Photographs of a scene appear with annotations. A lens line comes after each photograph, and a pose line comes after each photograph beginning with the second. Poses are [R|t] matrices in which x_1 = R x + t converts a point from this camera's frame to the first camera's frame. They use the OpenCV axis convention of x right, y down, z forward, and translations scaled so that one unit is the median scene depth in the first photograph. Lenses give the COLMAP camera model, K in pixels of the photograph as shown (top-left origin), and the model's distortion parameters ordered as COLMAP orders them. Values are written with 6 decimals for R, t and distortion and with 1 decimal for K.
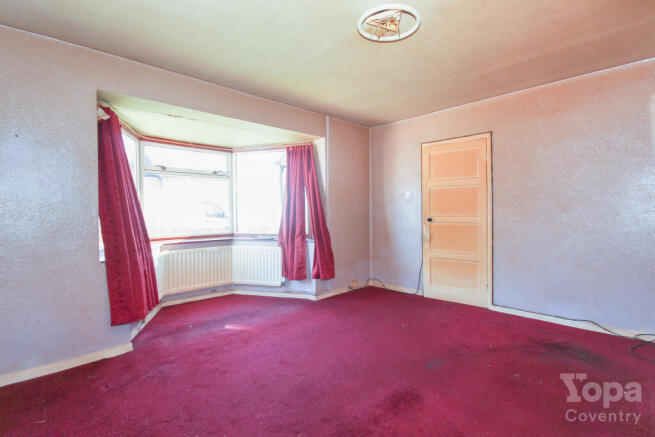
lens RADIAL K [[303.4, 0, 329.2], [0, 303.4, 210.8], [0, 0, 1]] dist [-0.000485, -0.000489]
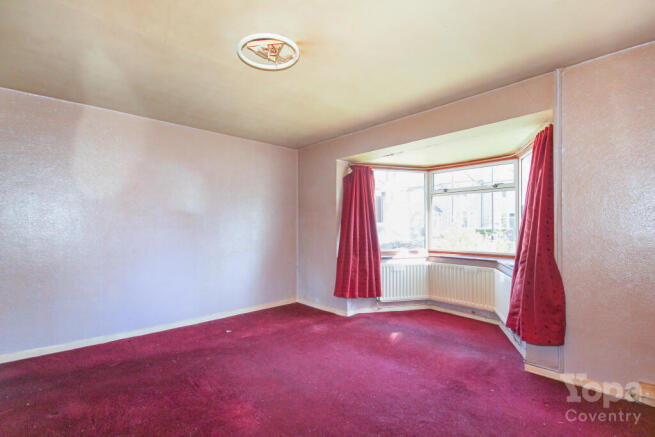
lens RADIAL K [[287.4, 0, 327.5], [0, 287.4, 218.5], [0, 0, 1]] dist [-0.000413, -0.000093]
pose [[0.010962, -0.015451, -0.999821, 0.551804], [0.004911, 0.999869, -0.015398, -0.020167], [0.999928, -0.004741, 0.011037, 0.563922]]
